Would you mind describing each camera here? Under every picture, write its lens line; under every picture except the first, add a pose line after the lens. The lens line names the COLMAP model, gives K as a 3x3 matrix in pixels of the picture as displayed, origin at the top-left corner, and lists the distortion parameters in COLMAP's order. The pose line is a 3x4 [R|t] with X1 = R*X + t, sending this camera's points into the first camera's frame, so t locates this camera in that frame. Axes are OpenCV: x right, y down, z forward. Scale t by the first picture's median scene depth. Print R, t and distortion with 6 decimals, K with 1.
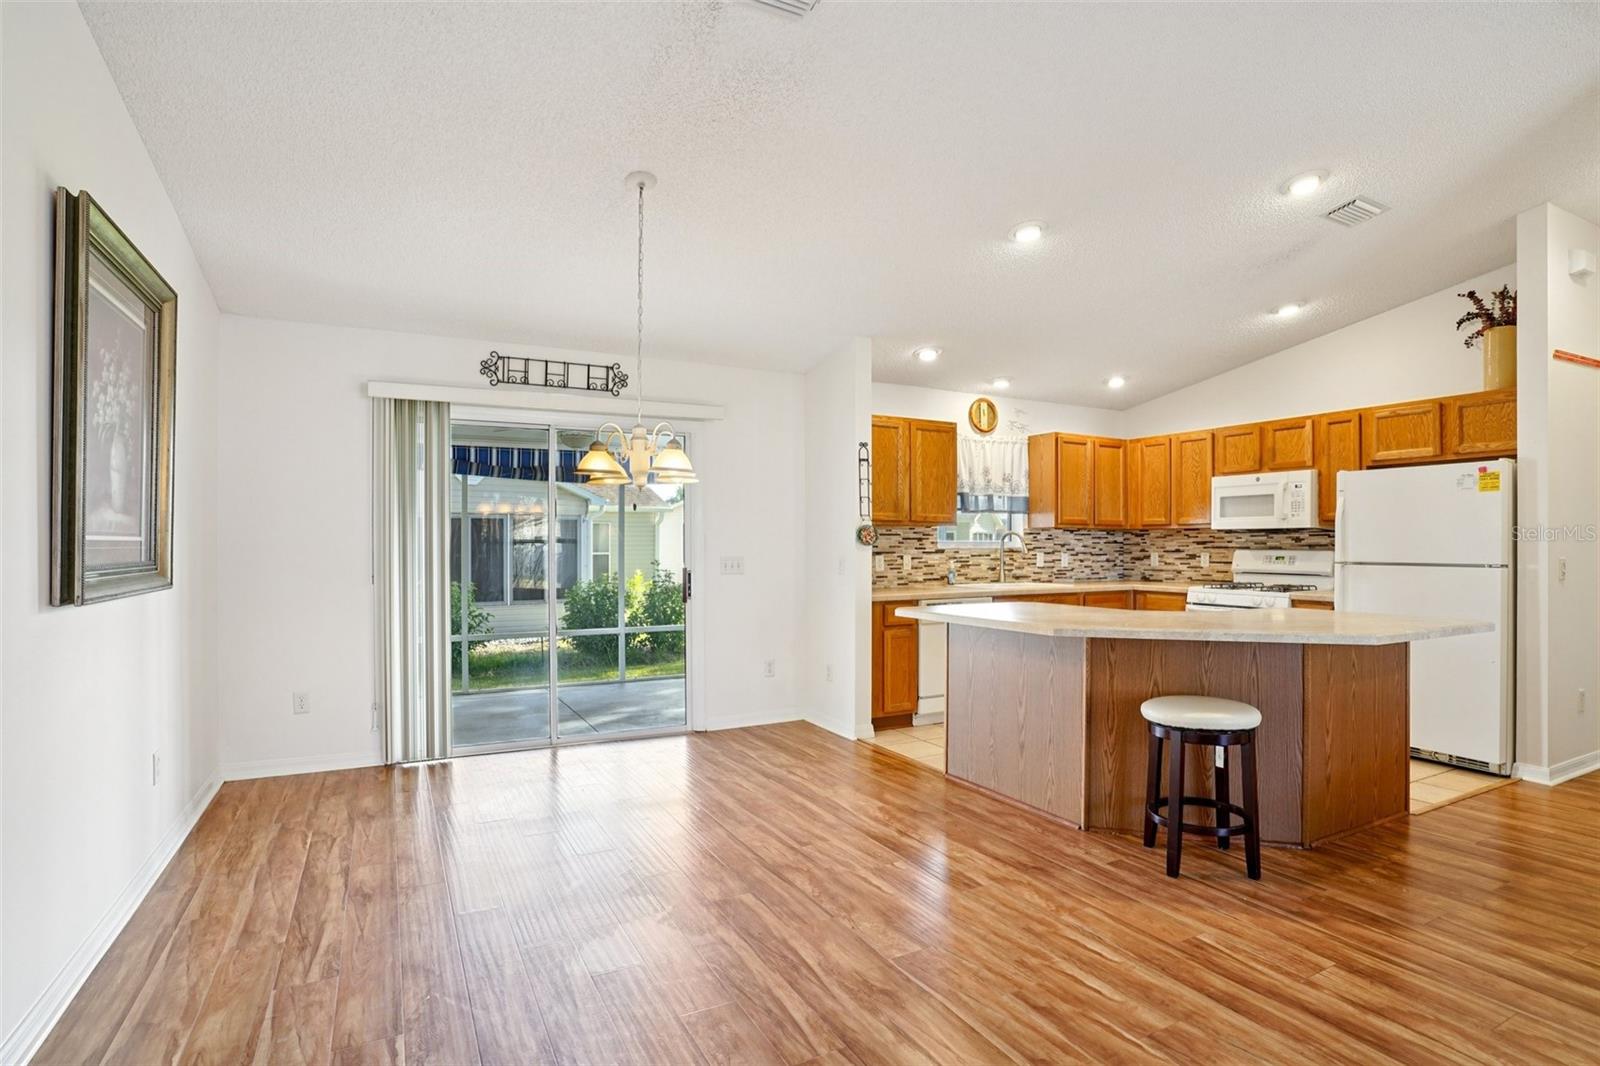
lens RADIAL K [[796.9, 0, 797.3], [0, 796.9, 543.7], [0, 0, 1]] dist [-0.084126, 0.042081]
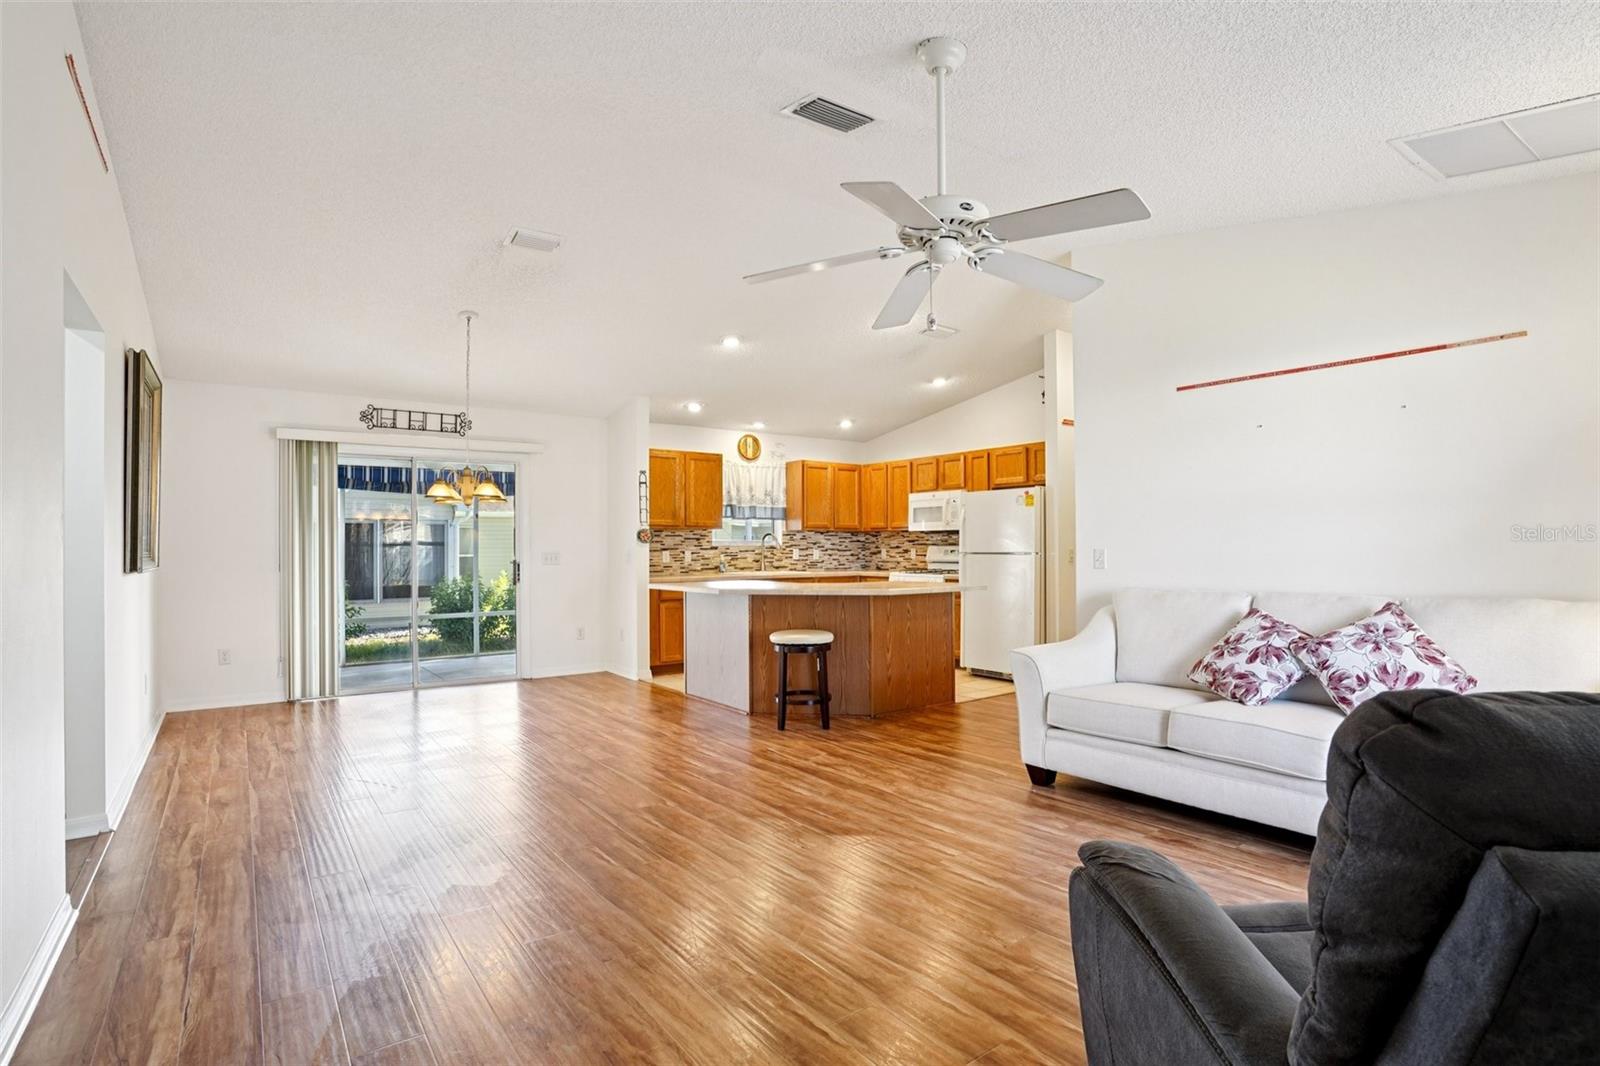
lens RADIAL K [[791.4, 0, 799.0], [0, 791.4, 536.0], [0, 0, 1]] dist [-0.081628, 0.038829]
pose [[0.989042, -0.003232, 0.147596, 0.136151], [0.005390, 0.999884, -0.014226, 0.009845], [-0.147533, 0.014866, 0.988945, -0.389766]]
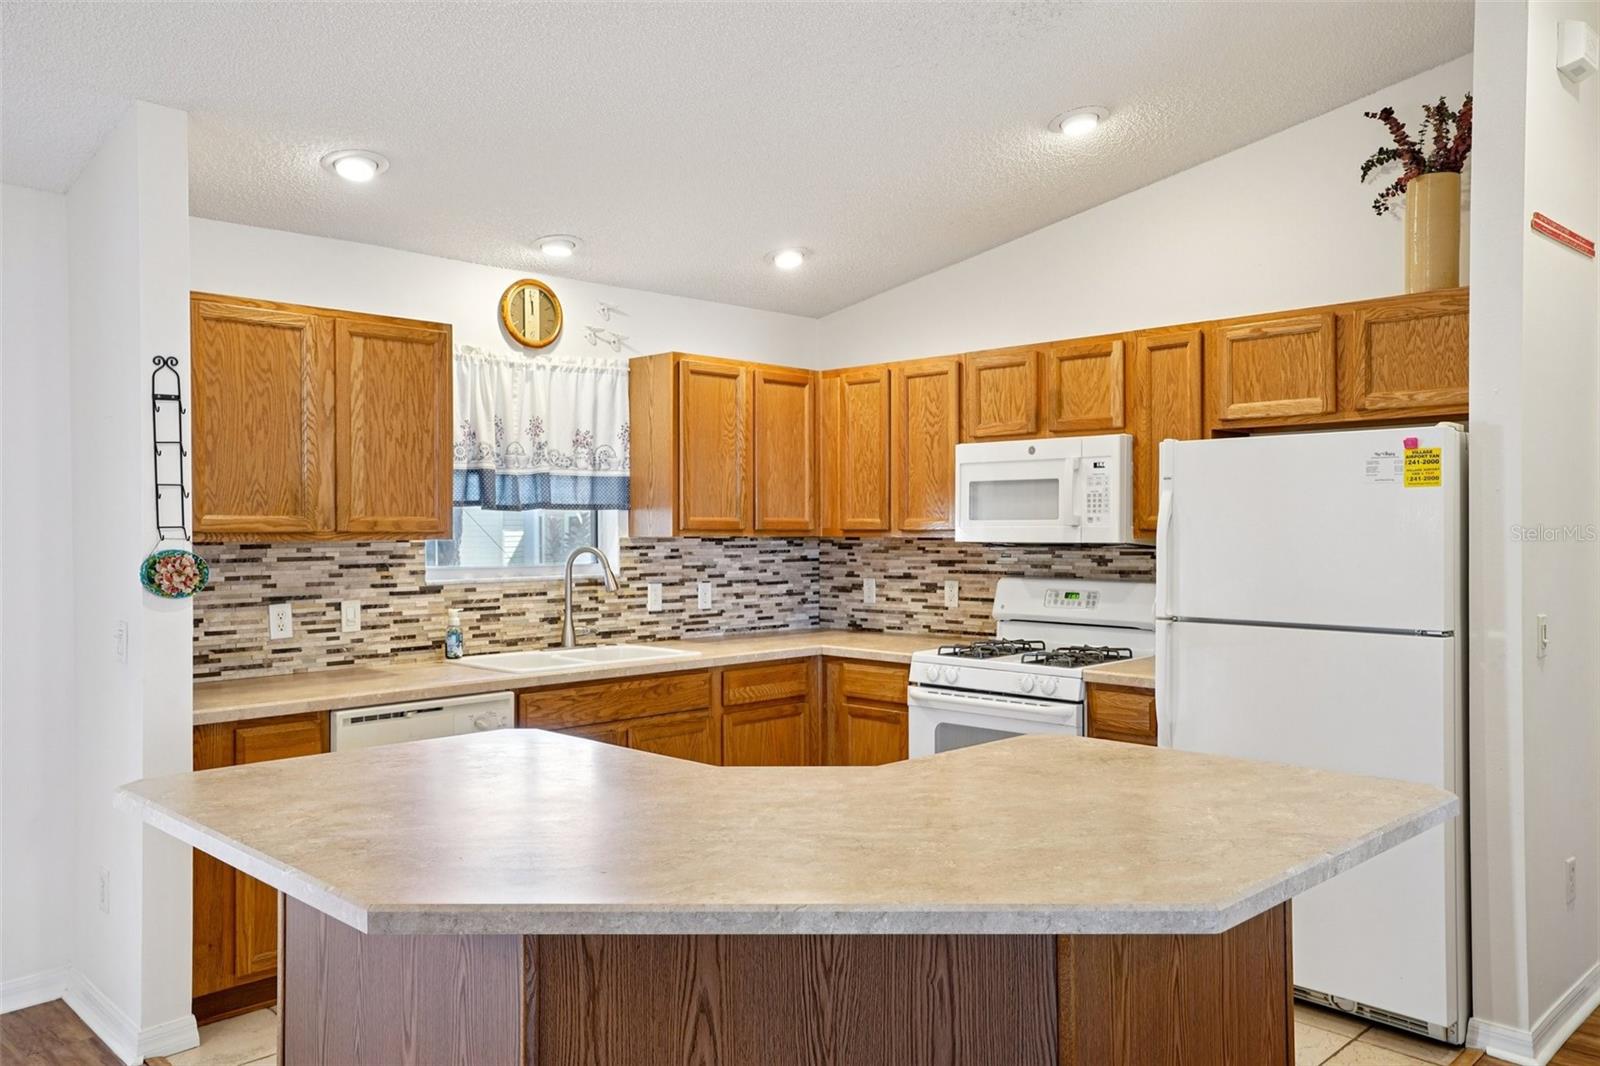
lens RADIAL K [[1213.4, 0, 796.9], [0, 1213.4, 530.2], [0, 0, 1]] dist [-0.019708, 0.088383]
pose [[0.956214, -0.004935, 0.292625, 0.194553], [0.003872, 0.999984, 0.004213, -0.032081], [-0.292641, -0.002896, 0.956218, 0.250902]]
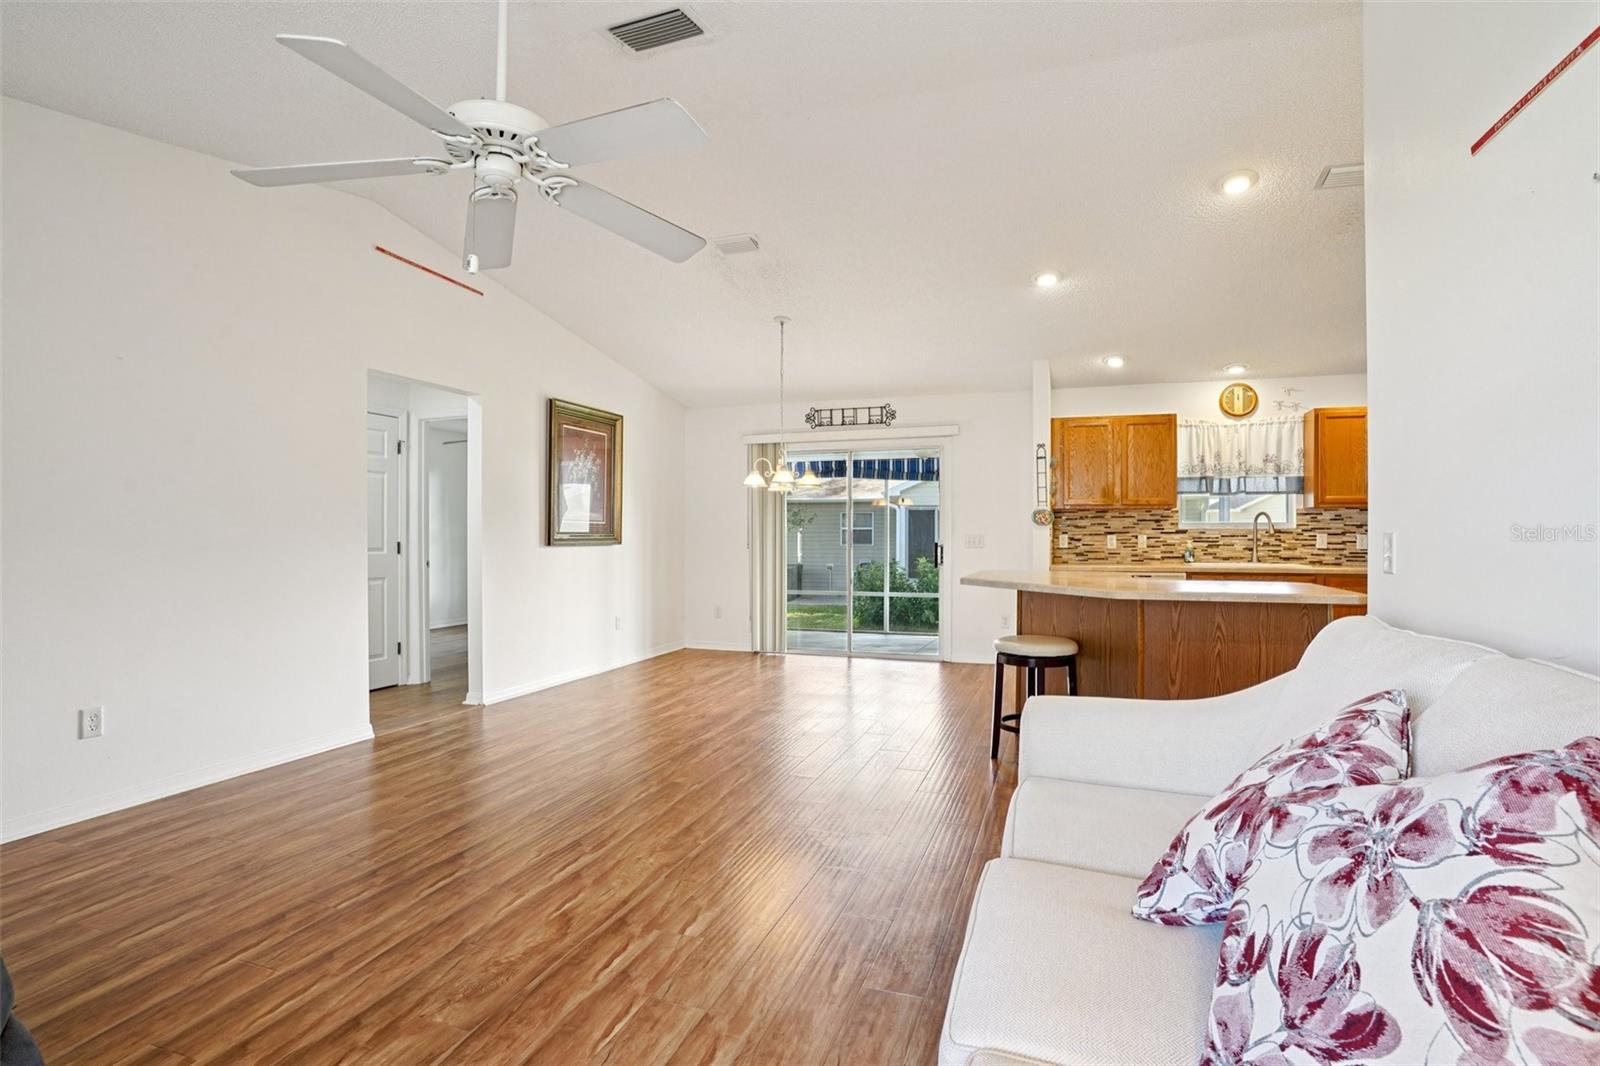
lens RADIAL K [[781.8, 0, 804.4], [0, 781.8, 535.0], [0, 0, 1]] dist [-0.079627, 0.036567]
pose [[0.686576, 0.001461, -0.727056, 0.648524], [-0.000302, 0.999998, 0.001725, 0.013674], [0.727058, -0.000965, 0.686576, -0.104004]]
